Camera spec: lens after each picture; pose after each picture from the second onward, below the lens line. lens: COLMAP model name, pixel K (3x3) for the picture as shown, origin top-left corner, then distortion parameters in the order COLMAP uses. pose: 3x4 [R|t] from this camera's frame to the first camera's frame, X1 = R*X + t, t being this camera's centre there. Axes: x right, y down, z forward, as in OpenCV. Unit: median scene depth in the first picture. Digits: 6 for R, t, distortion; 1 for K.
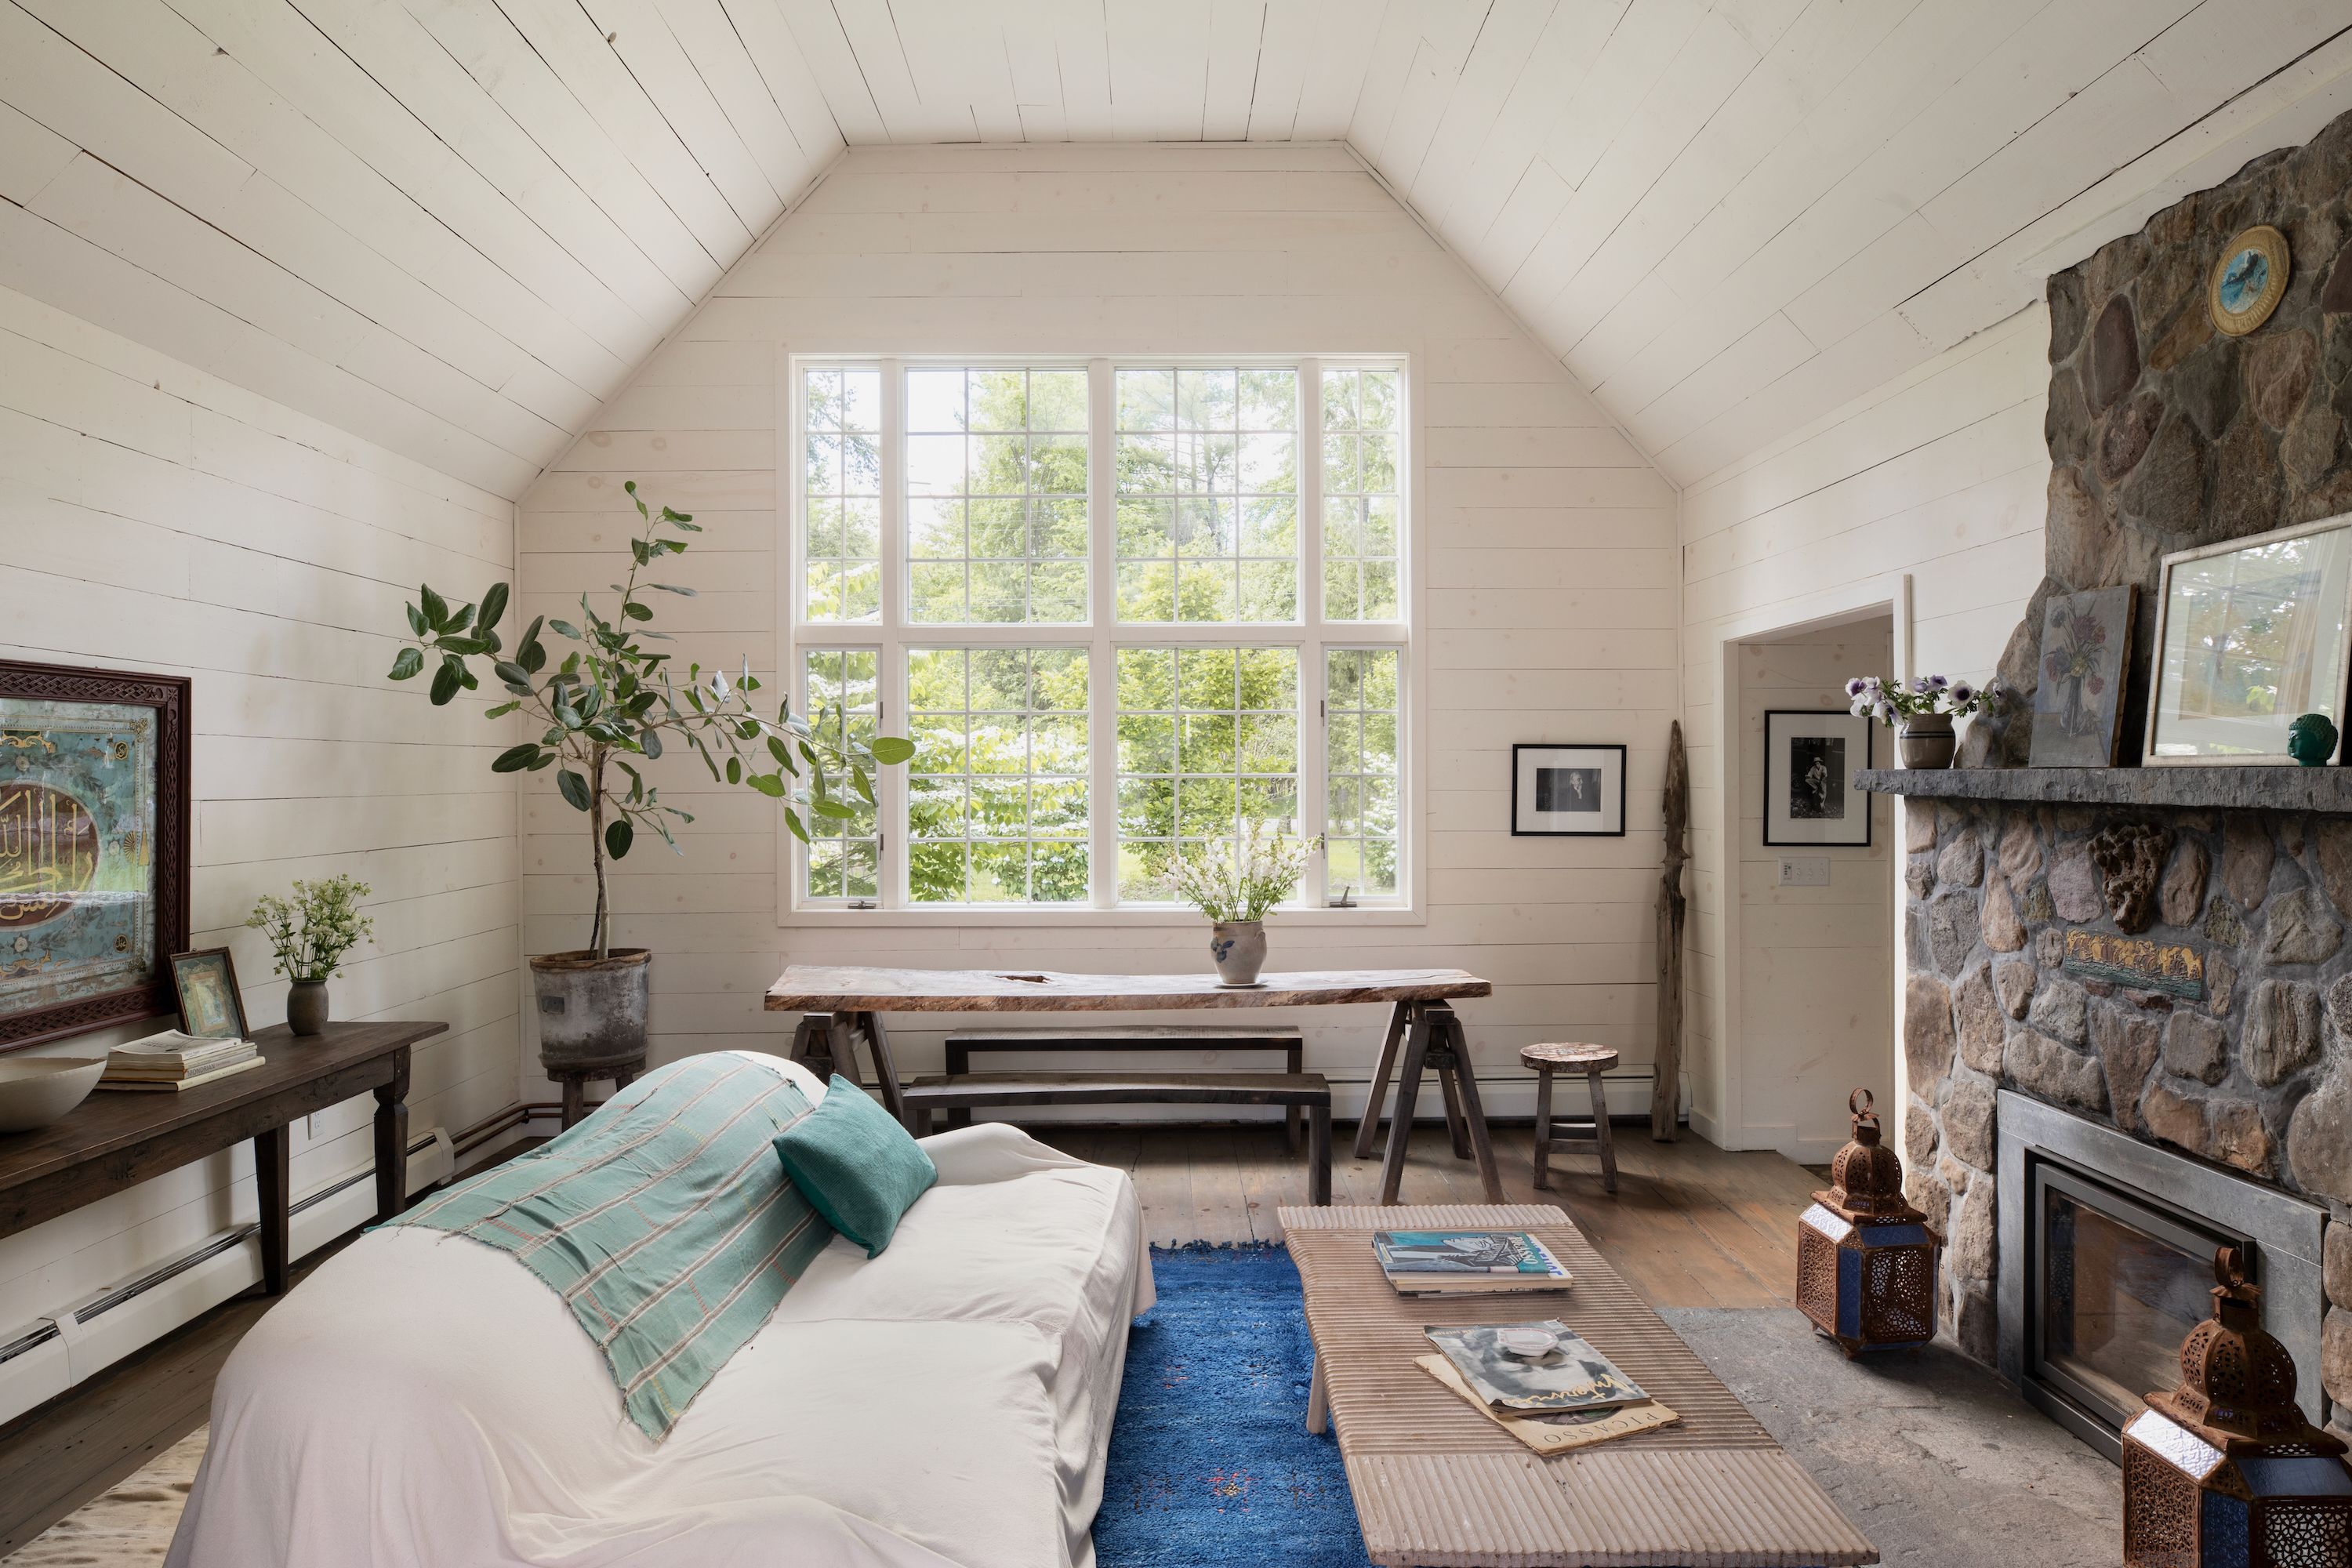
lens RADIAL K [[1415.4, 0, 1168.8], [0, 1415.4, 784.4], [0, 0, 1]] dist [-0.000210, 0.003847]
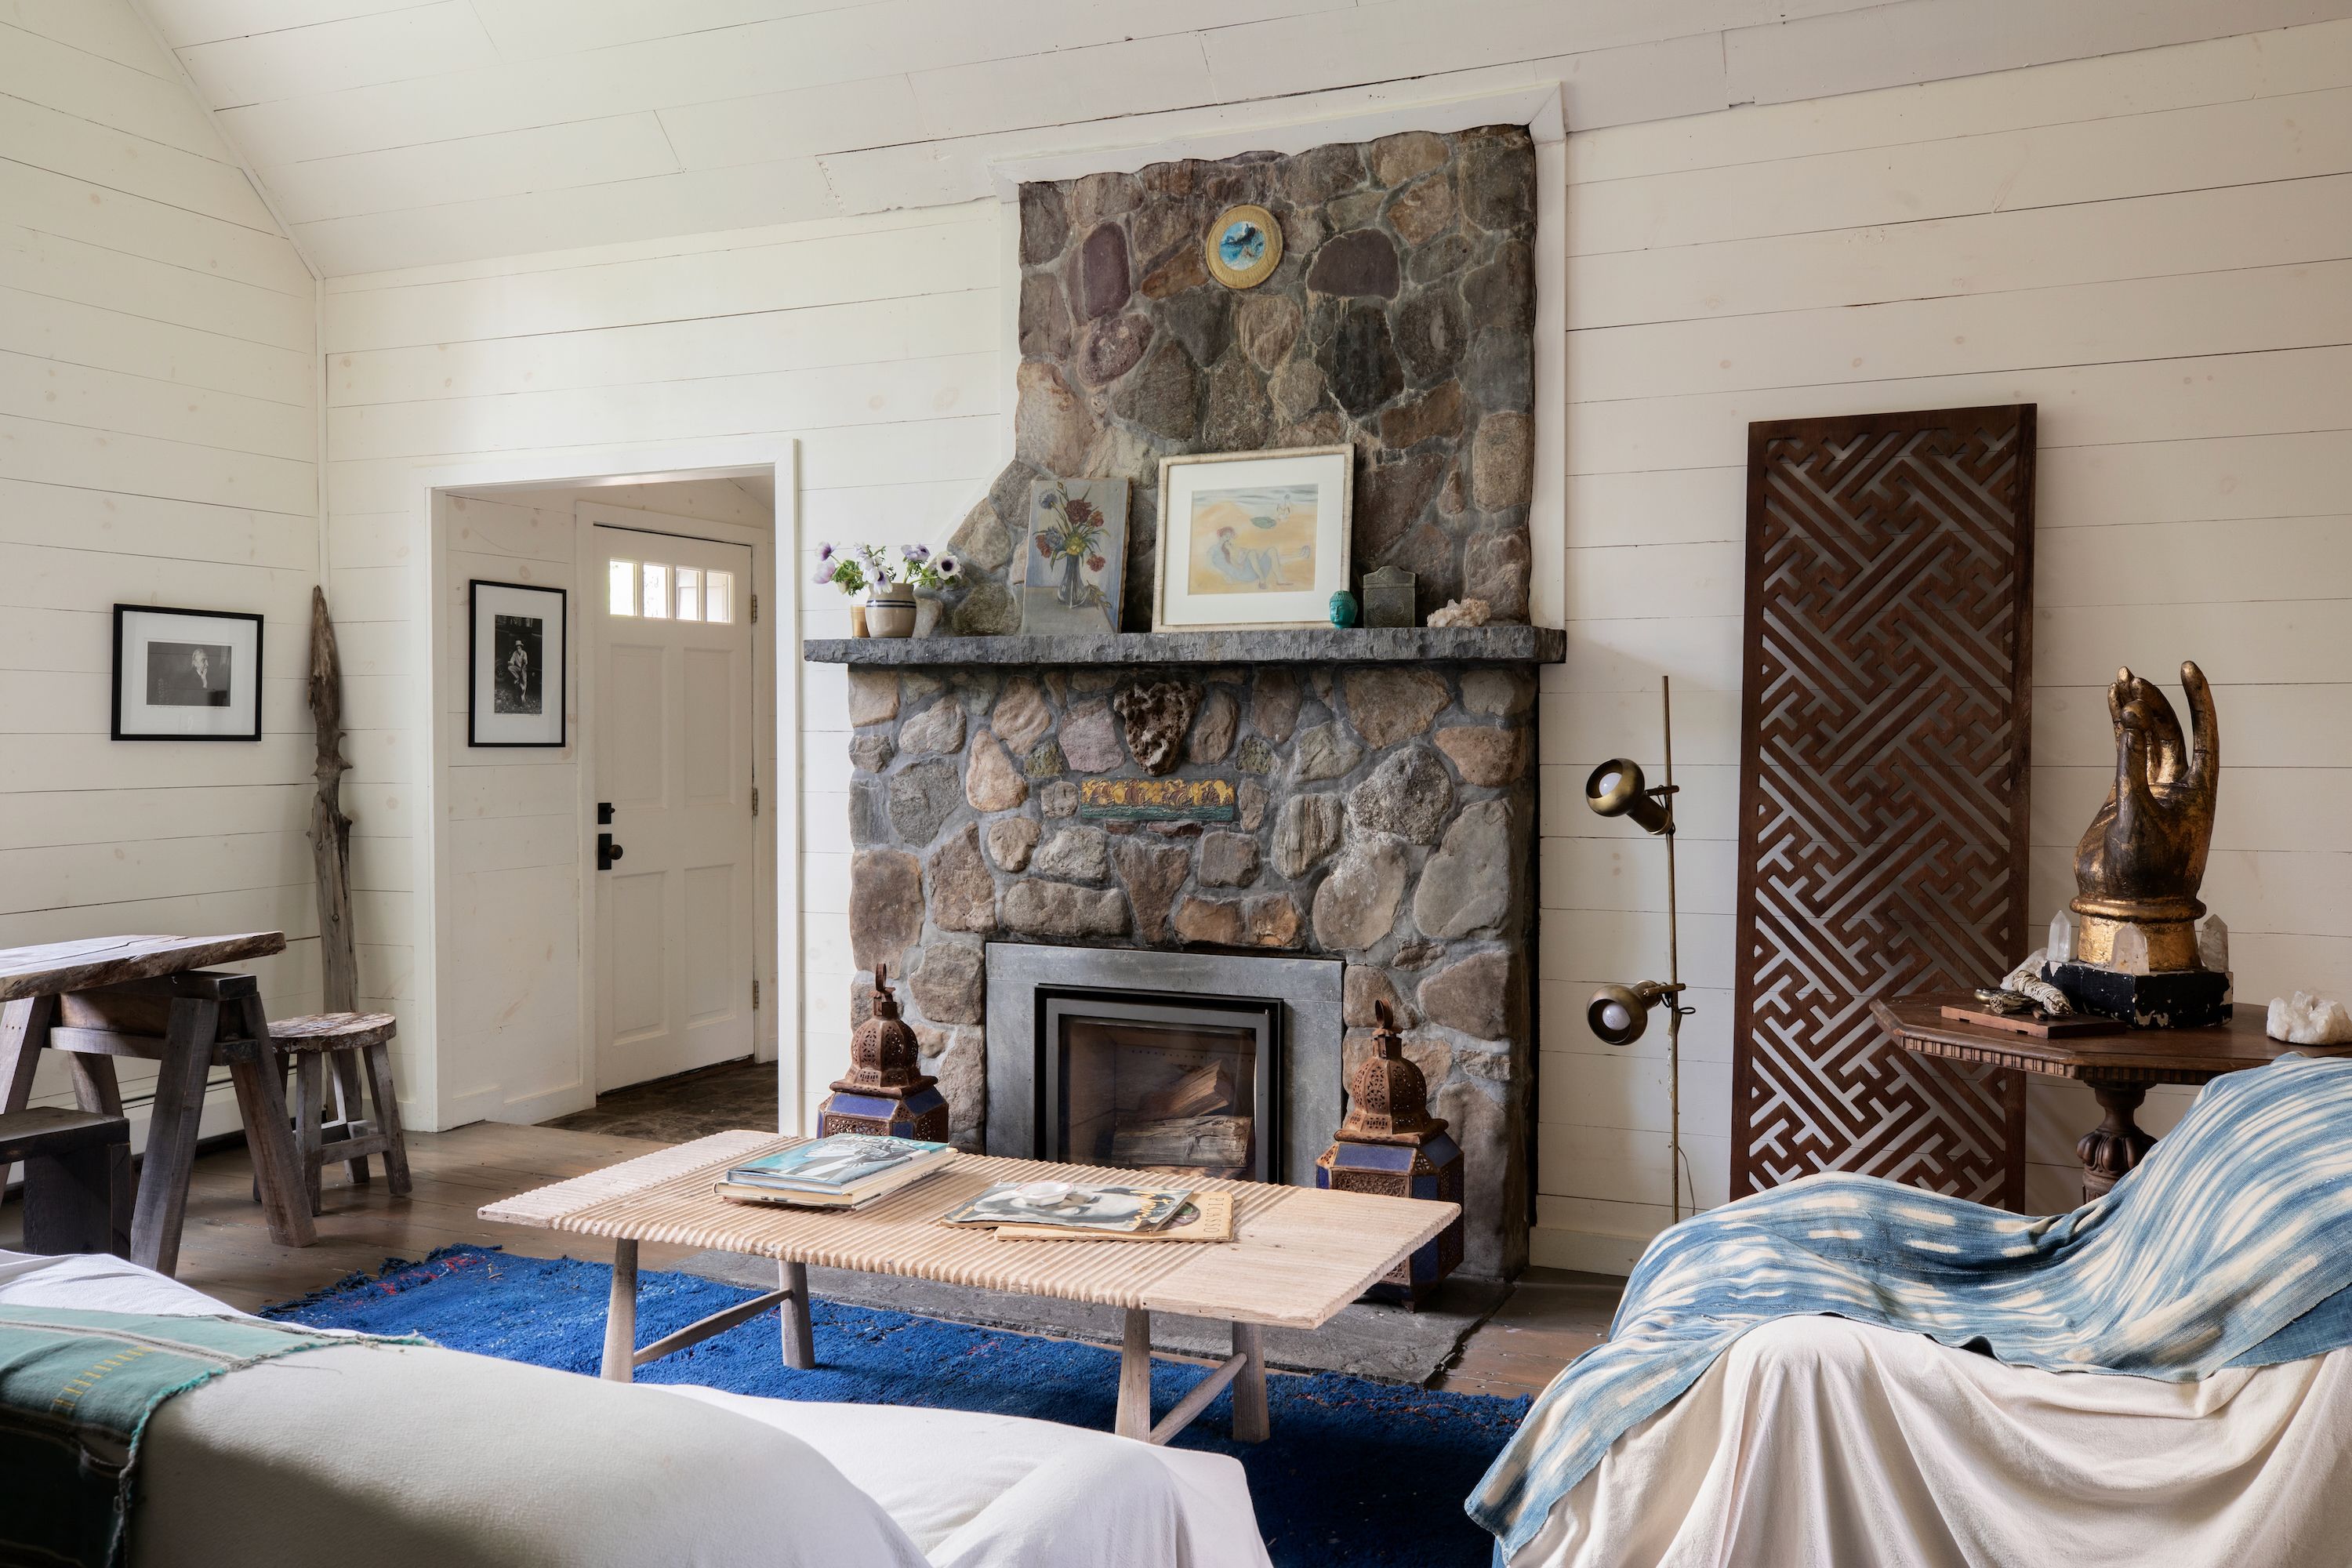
lens RADIAL K [[1922.2, 0, 1178.4], [0, 1922.2, 772.9], [0, 0, 1]] dist [-0.003849, -0.009400]
pose [[0.402143, -0.013531, 0.915477, -0.722375], [0.003309, 0.999906, 0.013325, 0.076795], [-0.915571, -0.002329, 0.402149, 0.322869]]
